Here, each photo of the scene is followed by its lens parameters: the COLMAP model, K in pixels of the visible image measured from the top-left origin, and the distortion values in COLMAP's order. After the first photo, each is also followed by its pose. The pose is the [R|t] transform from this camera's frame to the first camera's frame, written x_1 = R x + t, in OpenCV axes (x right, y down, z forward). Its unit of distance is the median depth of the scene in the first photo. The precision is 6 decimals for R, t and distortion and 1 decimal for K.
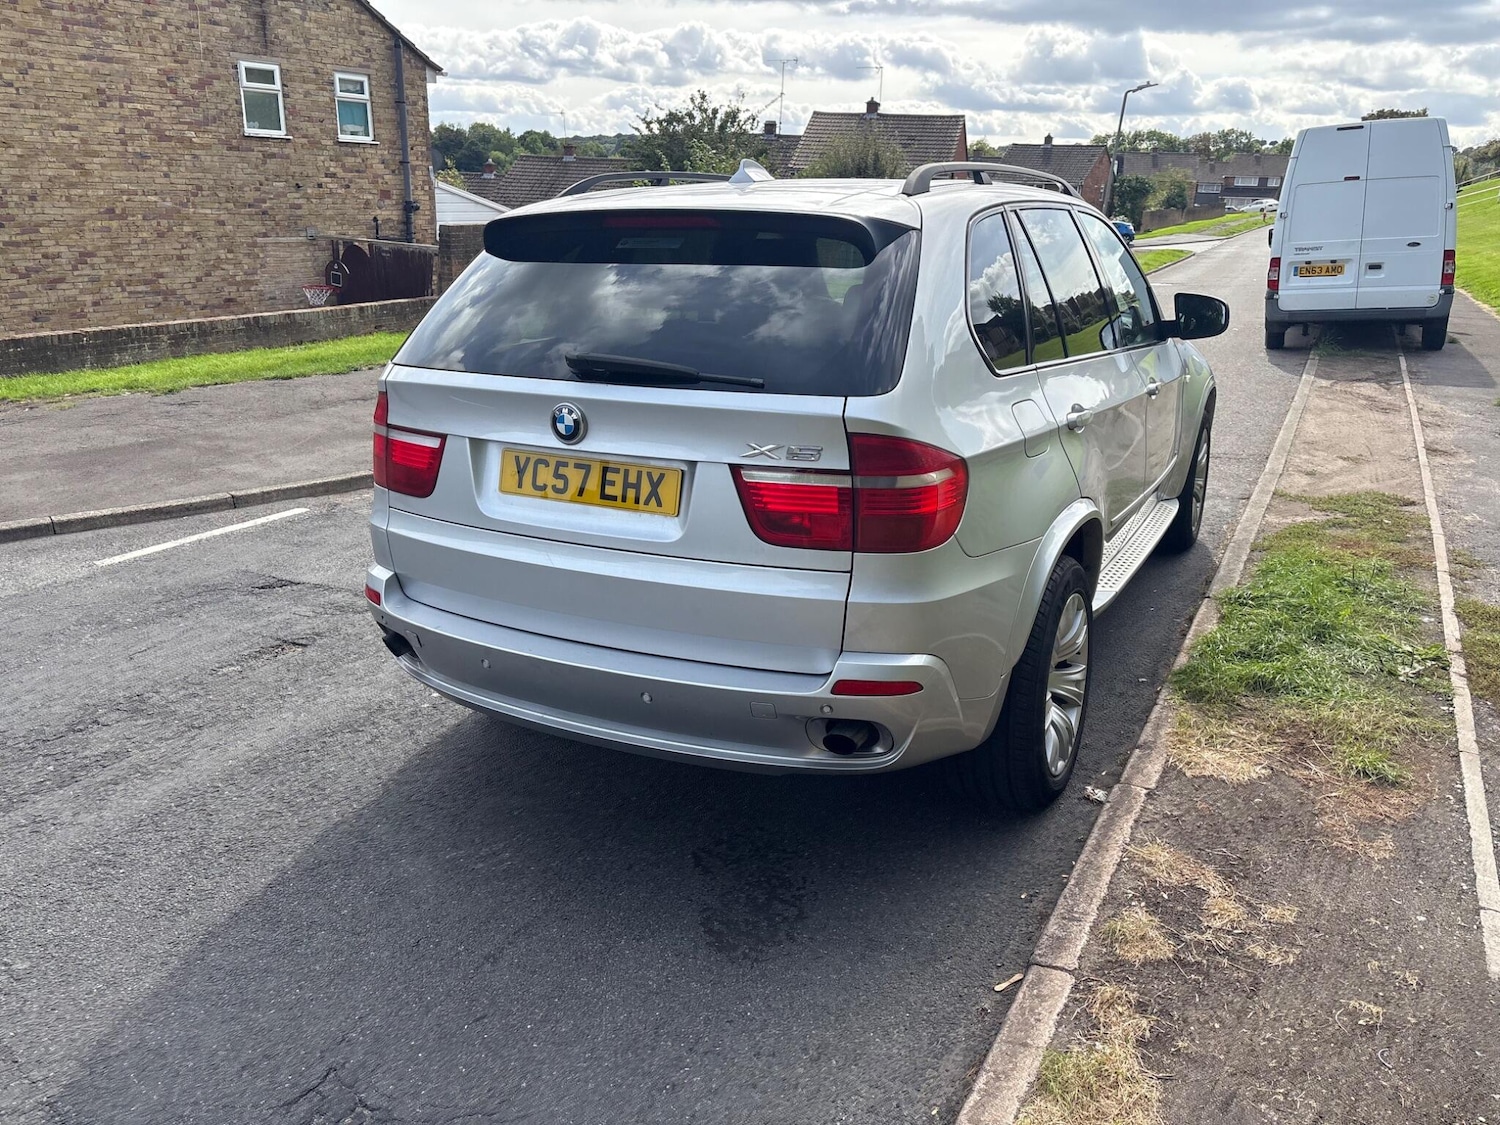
lens RADIAL K [[1133.8, 0, 763.9], [0, 1133.8, 547.1], [0, 0, 1]] dist [0.057115, -0.060219]
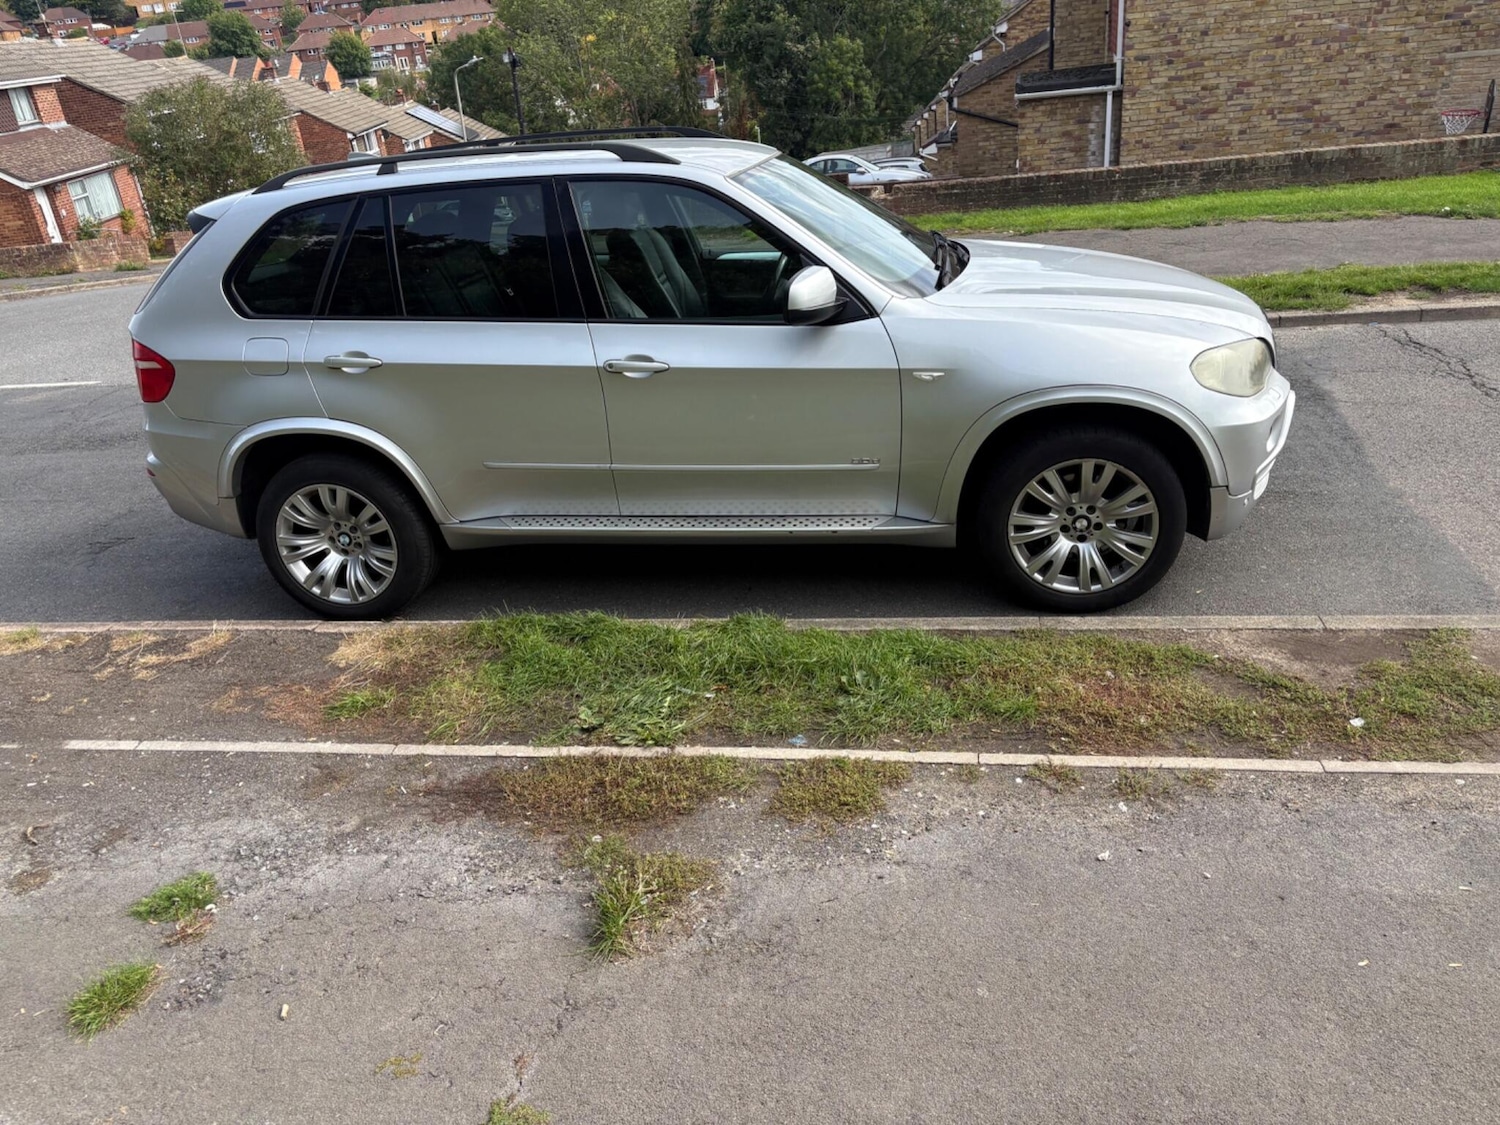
lens RADIAL K [[1133.8, 0, 747.7], [0, 1133.8, 572.5], [0, 0, 1]] dist [0.057115, -0.060219]
pose [[0.304313, 0.358999, -0.882334, 0.398318], [-0.178236, 0.931365, 0.317475, -0.092473], [0.935749, 0.060652, 0.347413, 0.232993]]
